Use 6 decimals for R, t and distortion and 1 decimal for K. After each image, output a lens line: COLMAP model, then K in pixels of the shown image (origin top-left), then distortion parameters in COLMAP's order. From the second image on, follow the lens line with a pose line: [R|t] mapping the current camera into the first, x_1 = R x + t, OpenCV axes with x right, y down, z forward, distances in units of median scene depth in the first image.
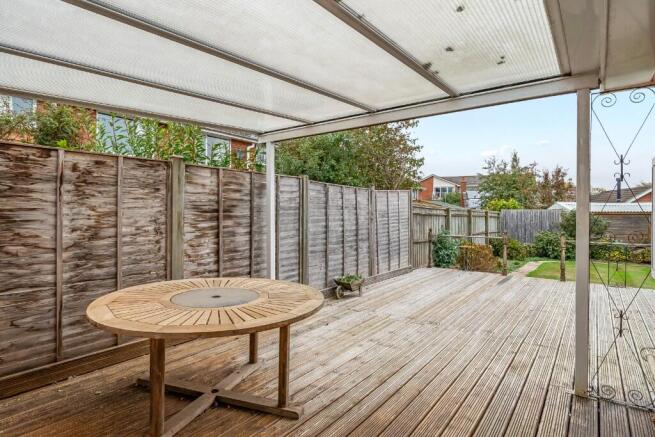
lens RADIAL K [[364.4, 0, 327.6], [0, 364.4, 216.0], [0, 0, 1]] dist [-0.000058, 0.000071]
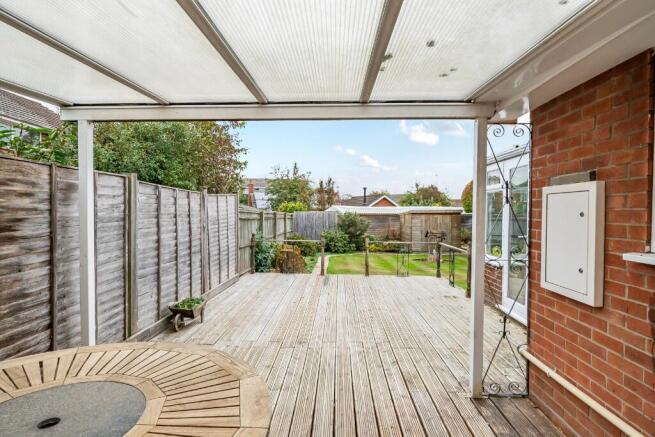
lens RADIAL K [[343.0, 0, 327.5], [0, 343.0, 218.5], [0, 0, 1]] dist [-0.001767, 0.000023]
pose [[0.822973, -0.006760, 0.568040, -0.121240], [-0.000278, 0.999924, 0.012301, -0.027771], [-0.568081, -0.010281, 0.822909, 0.194678]]
